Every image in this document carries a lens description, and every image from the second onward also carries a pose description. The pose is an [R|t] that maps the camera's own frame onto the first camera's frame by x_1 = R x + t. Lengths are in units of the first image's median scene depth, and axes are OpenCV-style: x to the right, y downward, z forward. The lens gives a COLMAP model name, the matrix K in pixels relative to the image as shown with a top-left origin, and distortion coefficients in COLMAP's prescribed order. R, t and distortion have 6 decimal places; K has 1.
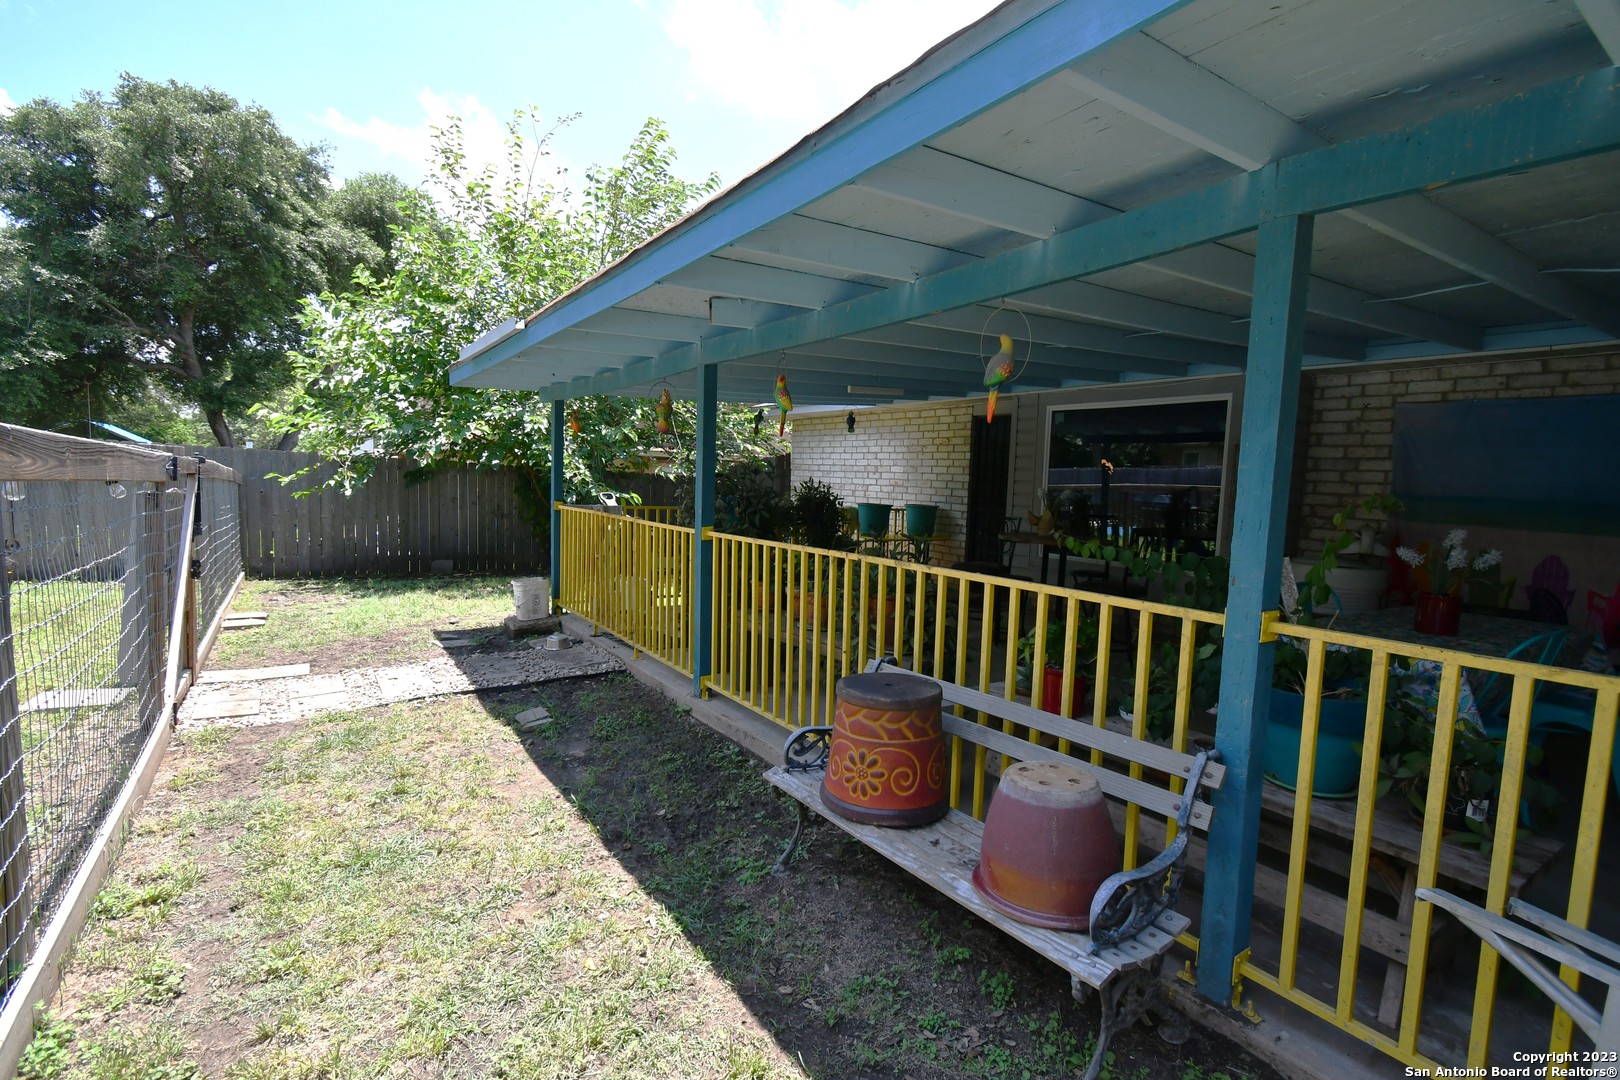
lens RADIAL K [[733.6, 0, 813.2], [0, 733.6, 544.0], [0, 0, 1]] dist [0.005790, -0.000330]
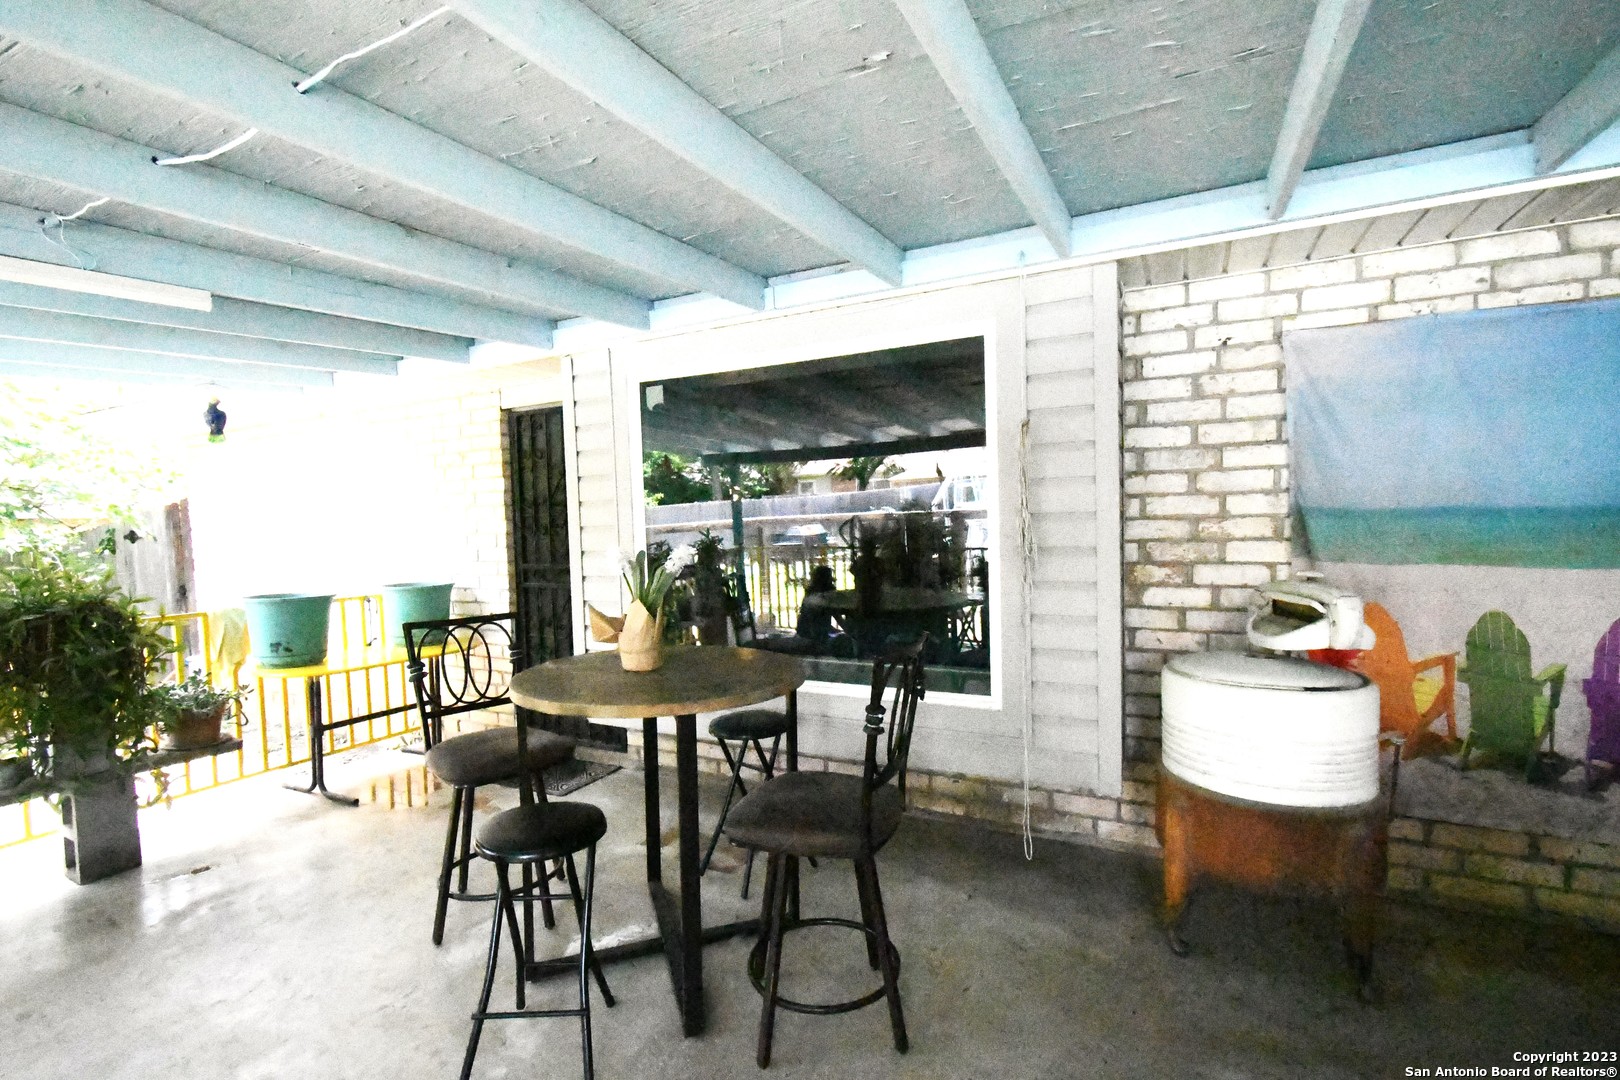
lens RADIAL K [[733.6, 0, 813.2], [0, 733.6, 544.0], [0, 0, 1]] dist [0.005790, -0.000330]
pose [[0.875991, -0.079916, 0.475660, 0.245183], [0.104496, 0.994201, -0.025407, -0.064607], [-0.470871, 0.071961, 0.879262, 0.688753]]
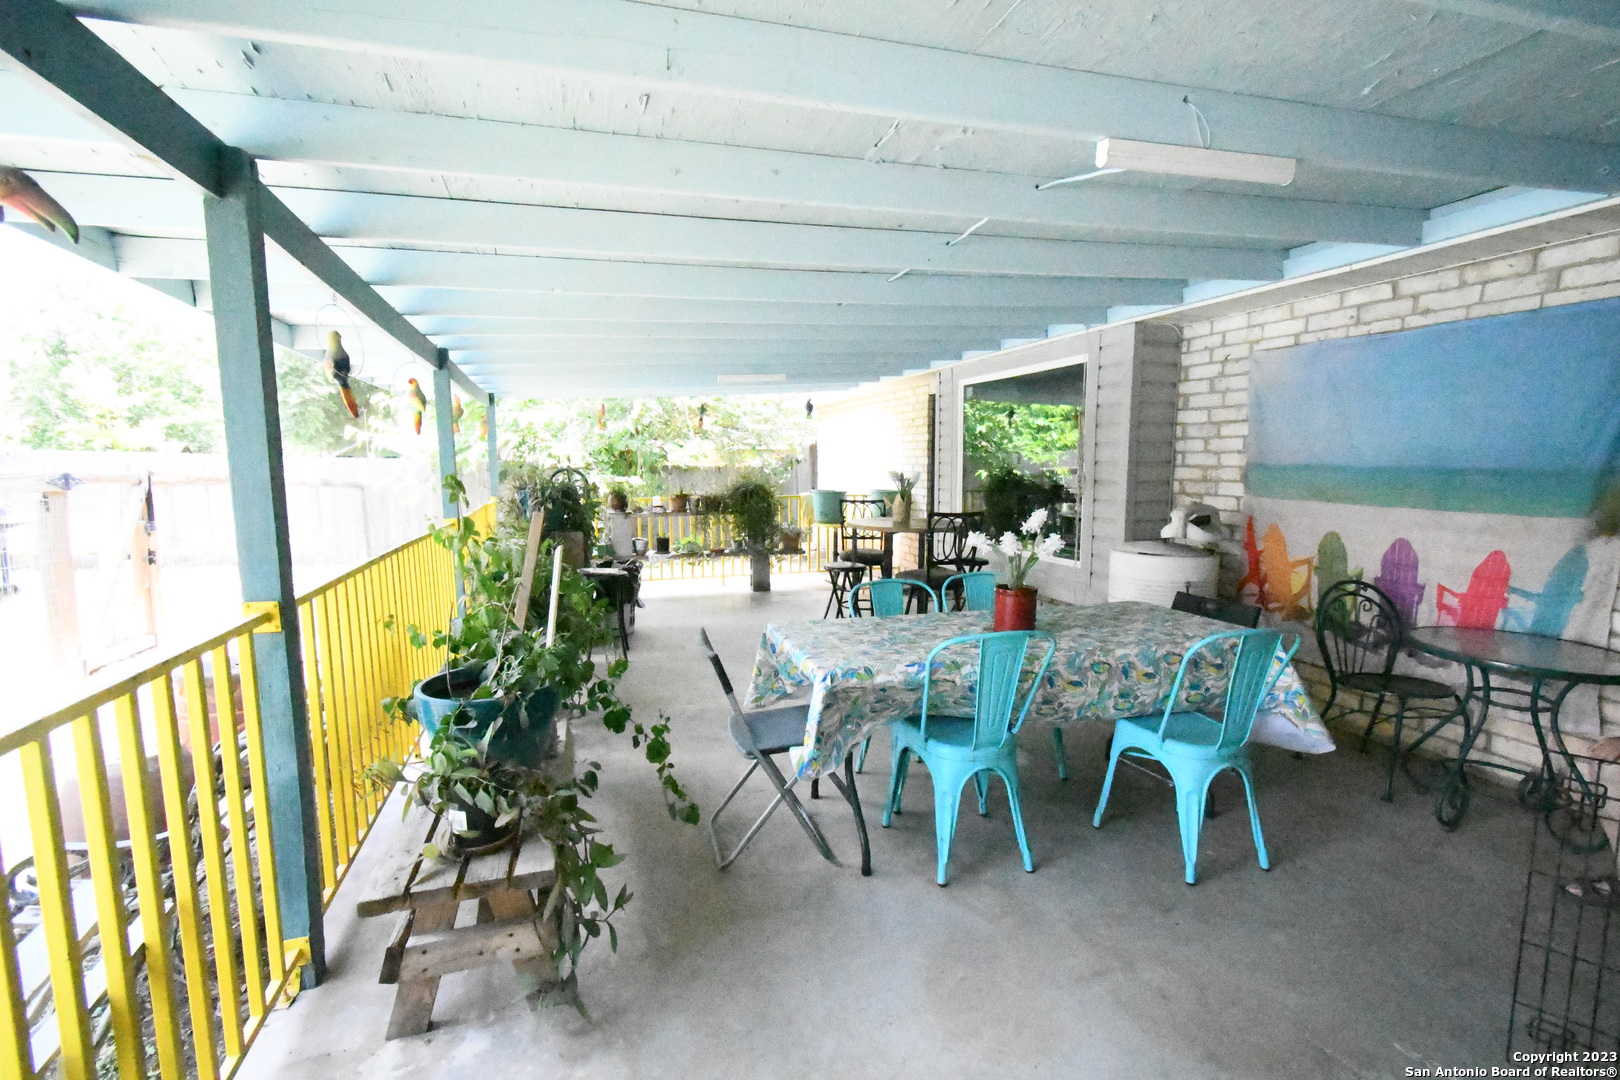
lens RADIAL K [[717.0, 0, 806.0], [0, 717.0, 548.7], [0, 0, 1]] dist [-0.001215, -0.000041]
pose [[0.958189, 0.002810, -0.286124, 0.525467], [0.003014, 0.999797, 0.019914, 0.008194], [0.286121, -0.019944, 0.957986, 0.093863]]
